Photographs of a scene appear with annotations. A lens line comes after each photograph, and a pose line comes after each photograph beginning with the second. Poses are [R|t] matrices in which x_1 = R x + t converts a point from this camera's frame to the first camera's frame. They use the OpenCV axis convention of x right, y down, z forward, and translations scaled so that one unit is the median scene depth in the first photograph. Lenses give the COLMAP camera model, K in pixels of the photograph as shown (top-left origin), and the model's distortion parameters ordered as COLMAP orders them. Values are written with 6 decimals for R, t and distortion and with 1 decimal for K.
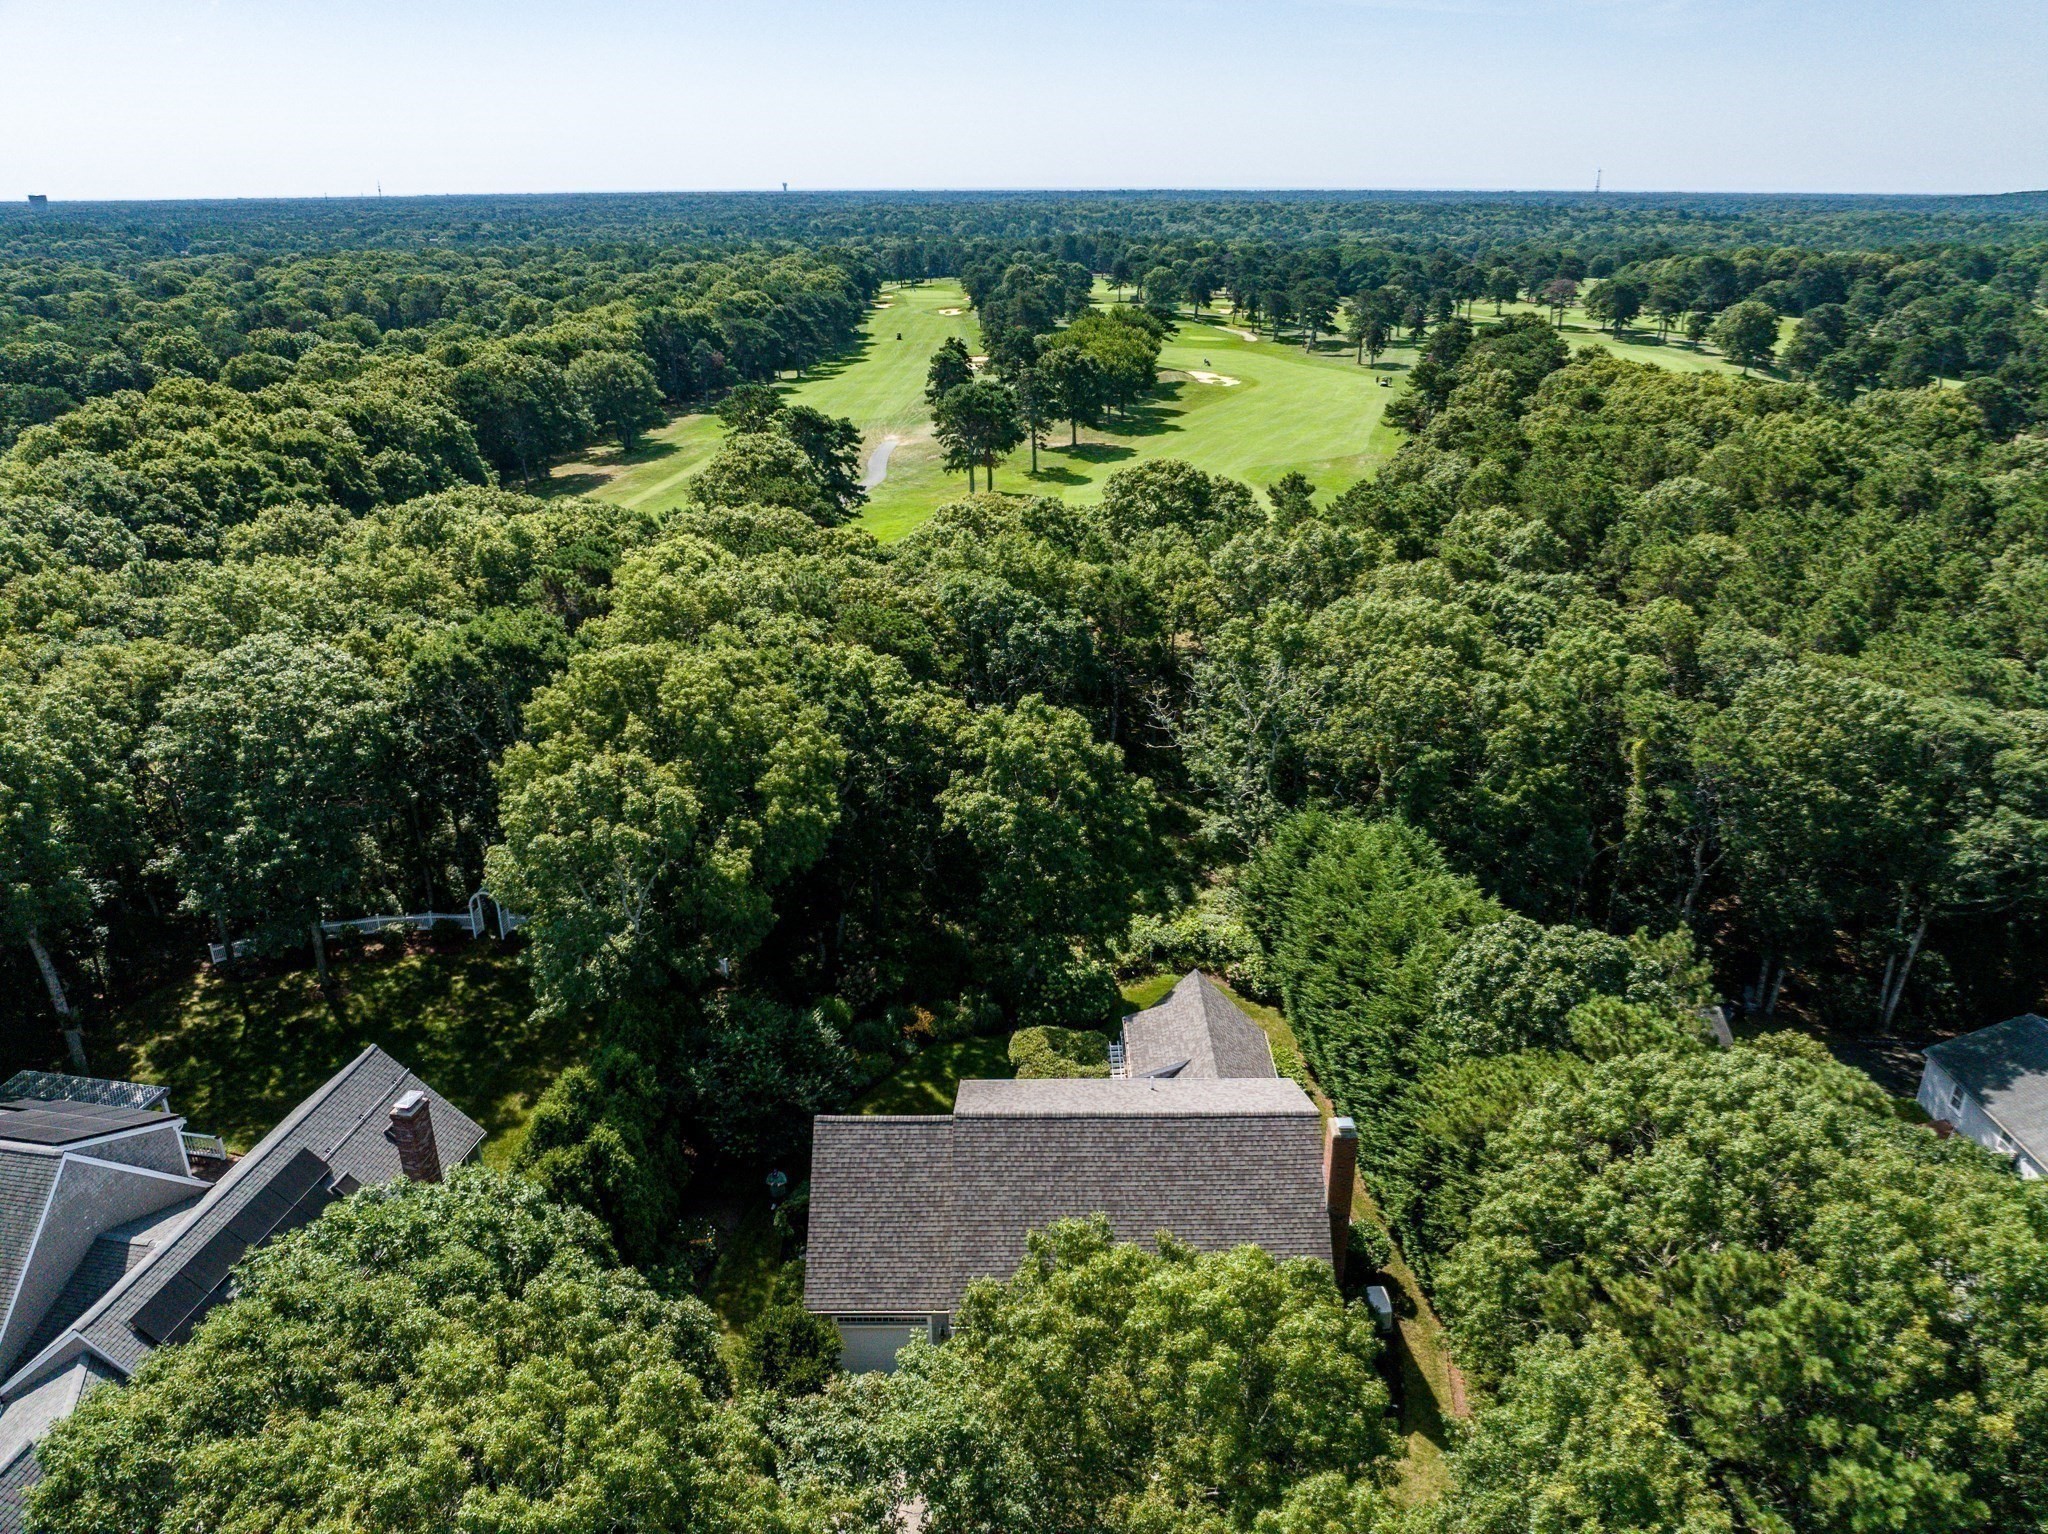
lens RADIAL K [[1459.4, 0, 1023.2], [0, 1459.4, 761.1], [0, 0, 1]] dist [-0.037674, -0.003868]
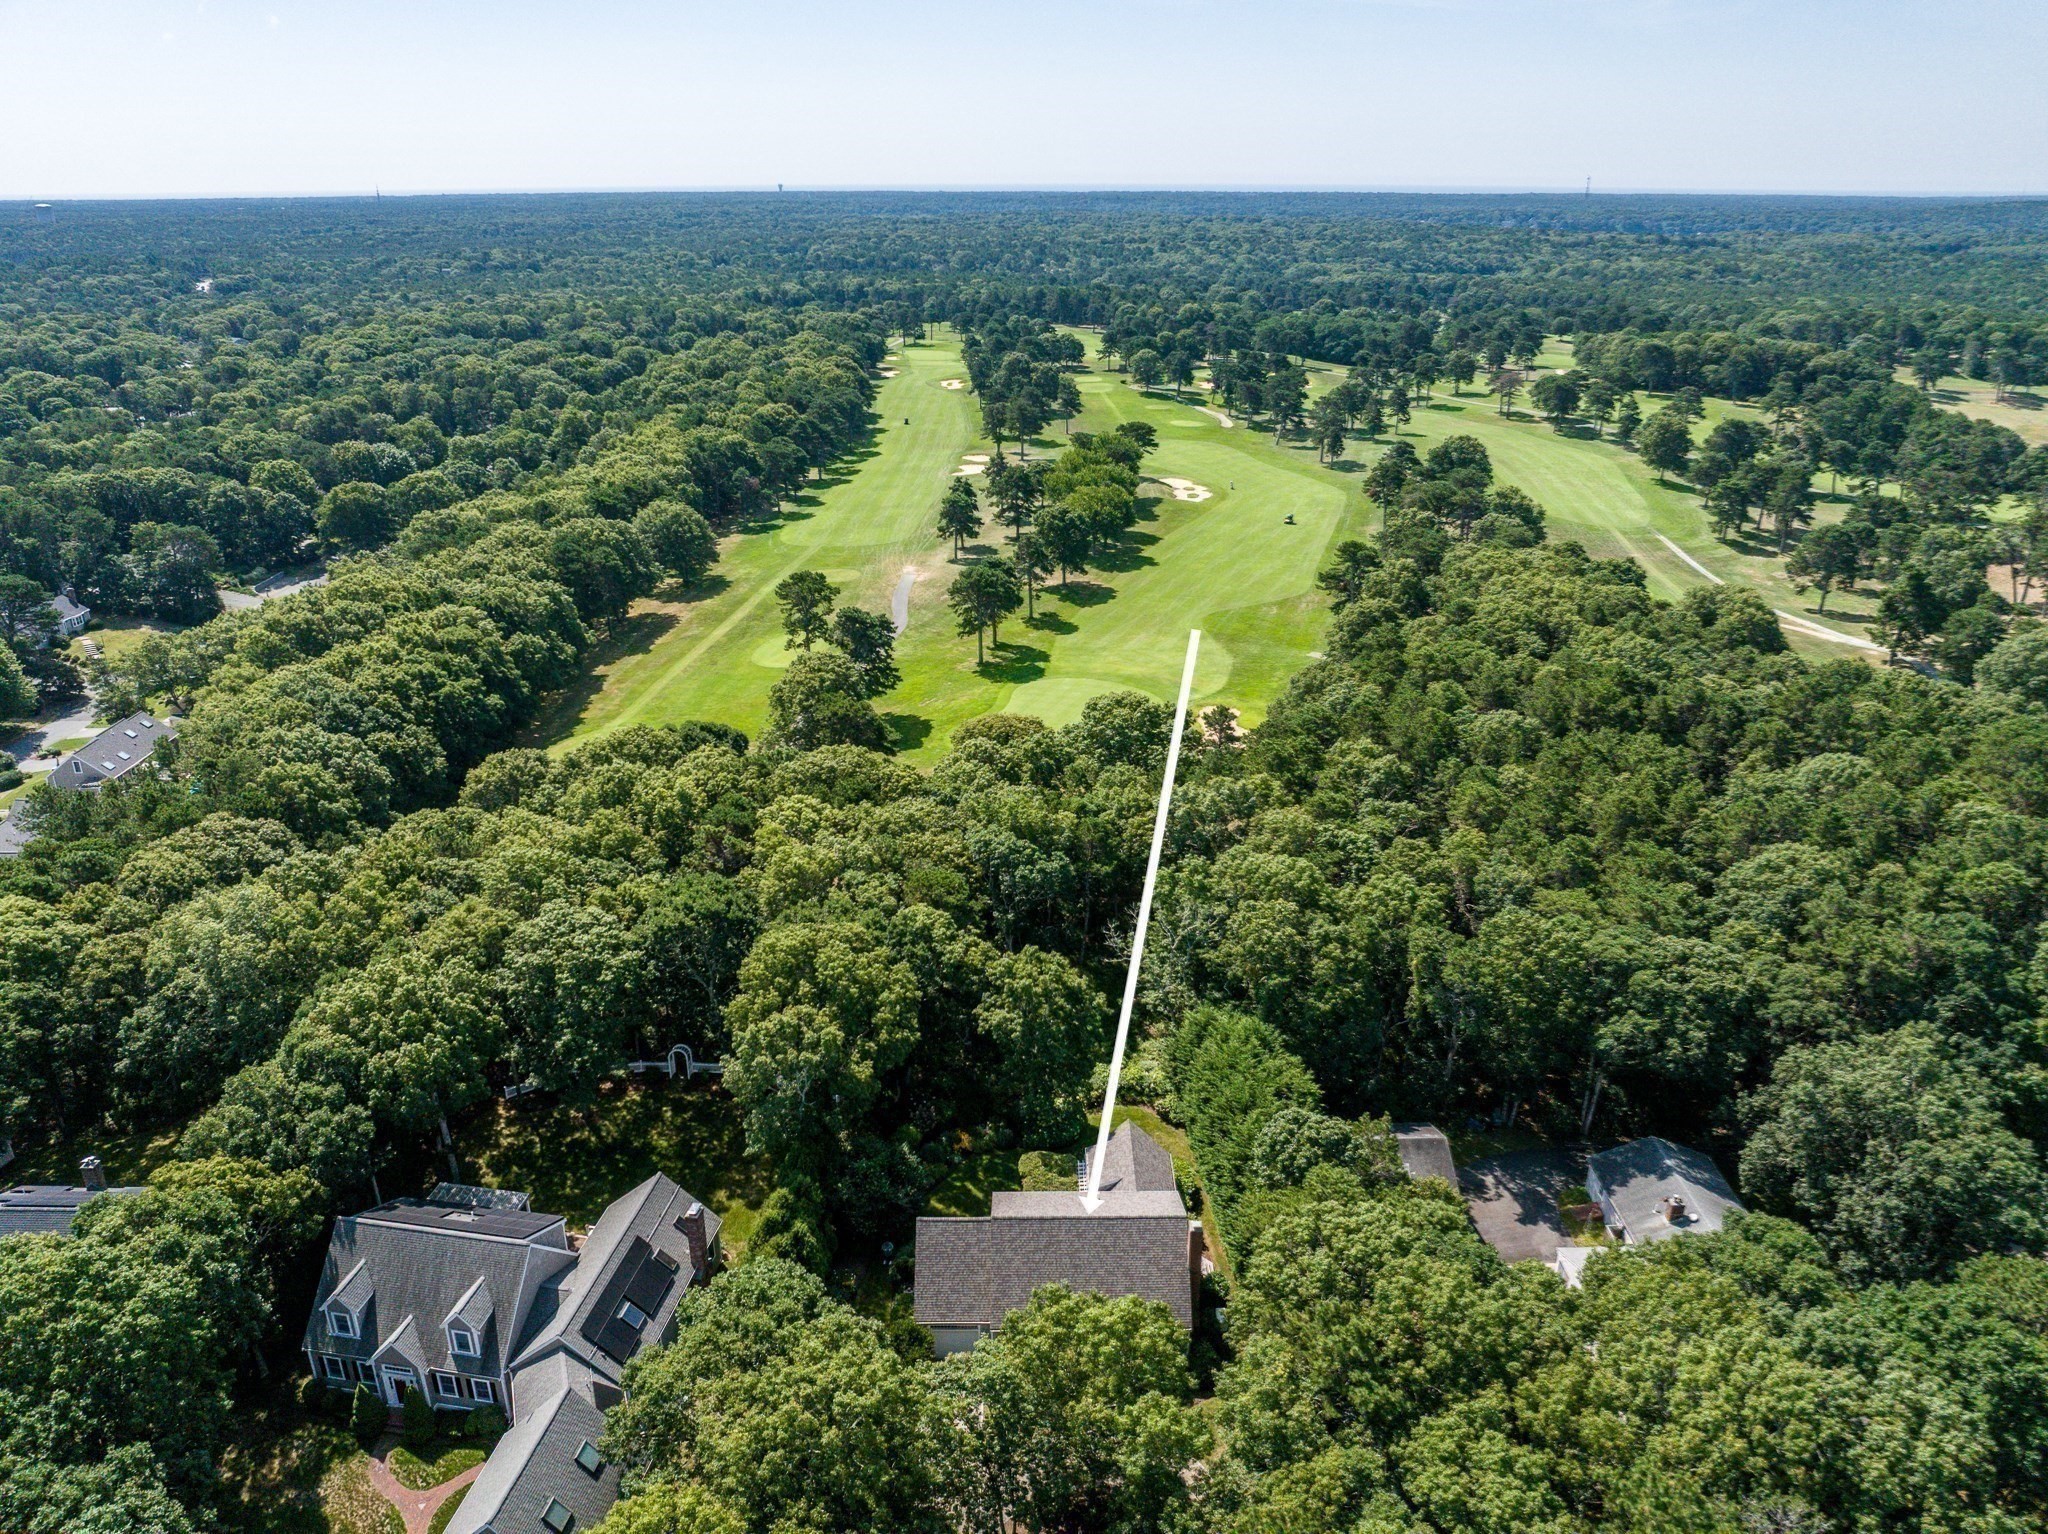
lens RADIAL K [[1459.4, 0, 1025.8], [0, 1459.4, 764.0], [0, 0, 1]] dist [-0.037674, -0.003868]
pose [[0.999985, -0.000097, 0.005514, -0.009444], [0.000070, 0.999988, 0.004851, -0.242071], [-0.005514, -0.004851, 0.999973, -0.601166]]
